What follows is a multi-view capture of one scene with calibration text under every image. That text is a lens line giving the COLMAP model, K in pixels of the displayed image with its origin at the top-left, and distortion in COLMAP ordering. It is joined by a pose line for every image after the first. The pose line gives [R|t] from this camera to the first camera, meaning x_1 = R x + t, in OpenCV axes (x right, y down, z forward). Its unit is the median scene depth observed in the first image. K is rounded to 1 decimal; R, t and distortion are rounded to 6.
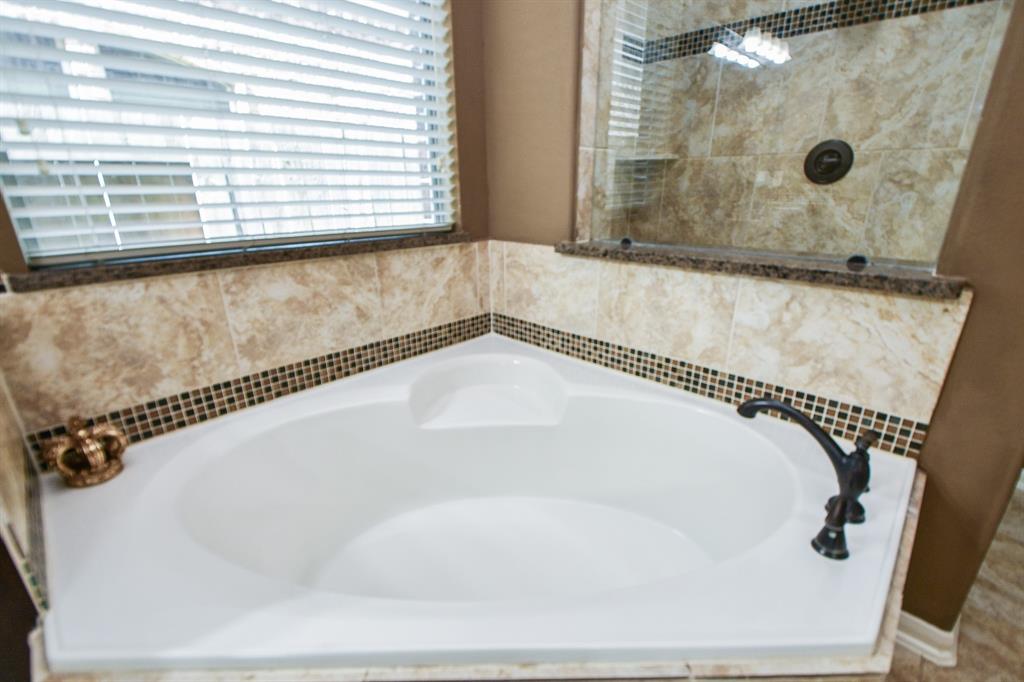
lens RADIAL K [[450.0, 0, 515.1], [0, 450.0, 348.0], [0, 0, 1]] dist [0.015577, -0.007893]
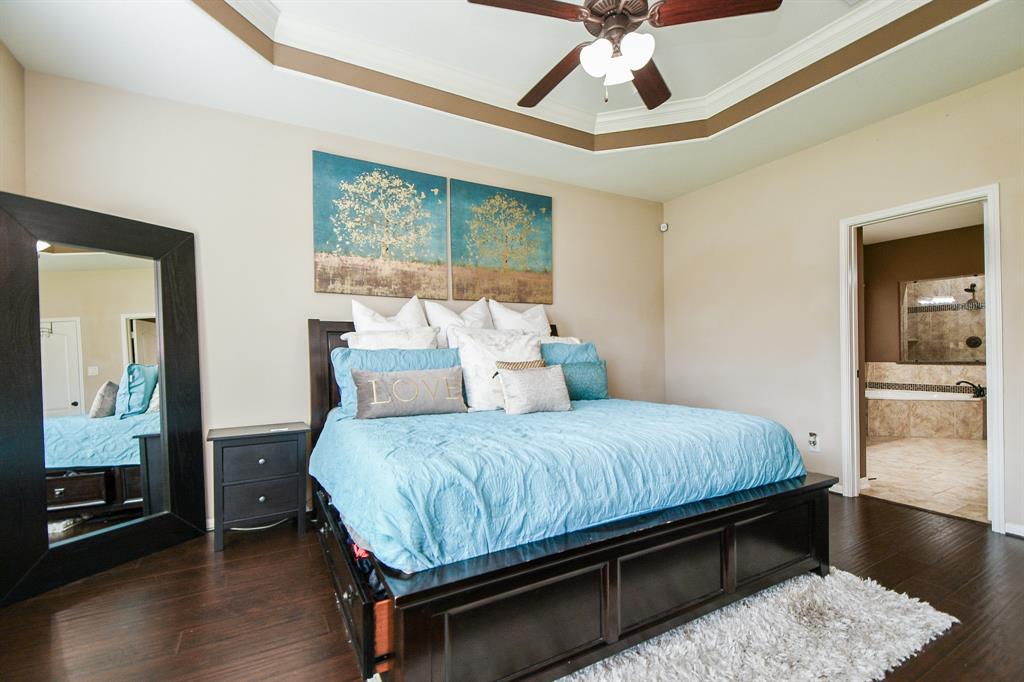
lens RADIAL K [[450.0, 0, 538.2], [0, 450.0, 347.4], [0, 0, 1]] dist [0.015577, -0.007893]
pose [[0.963951, -0.003623, -0.266054, -1.859536], [-0.088991, 0.937935, -0.335200, 1.263632], [0.250756, 0.346793, 0.903801, -3.431632]]
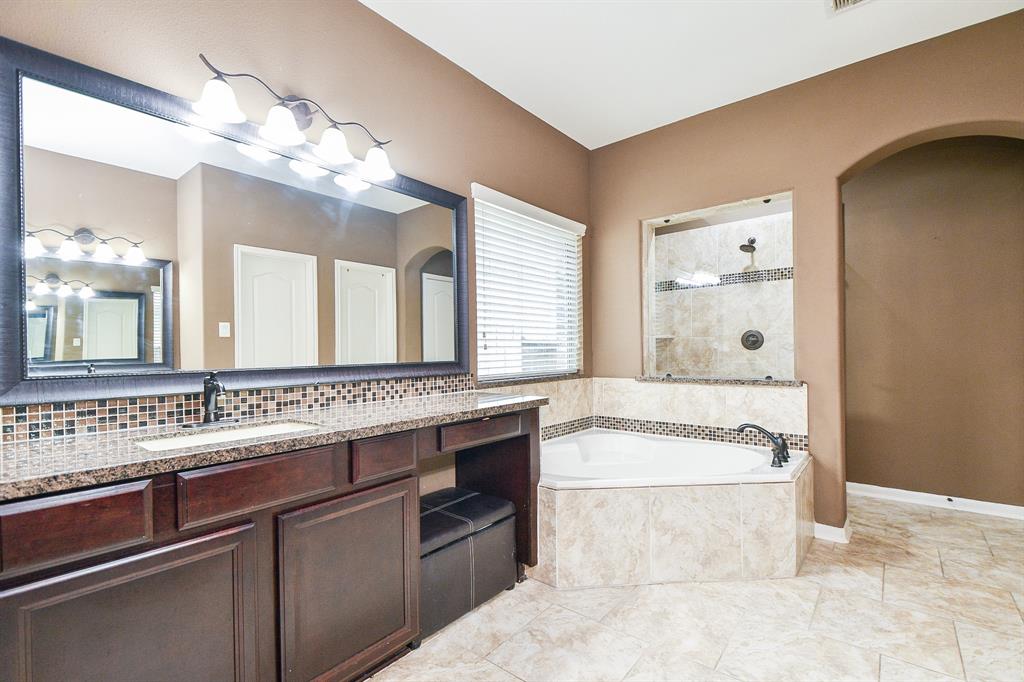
lens RADIAL K [[450.0, 0, 507.0], [0, 450.0, 349.7], [0, 0, 1]] dist [0.015577, -0.007893]
pose [[0.998321, -0.006001, 0.057610, -0.597260], [0.025432, 0.939029, -0.342895, 0.338683], [-0.052040, 0.343784, 0.937606, -0.940776]]
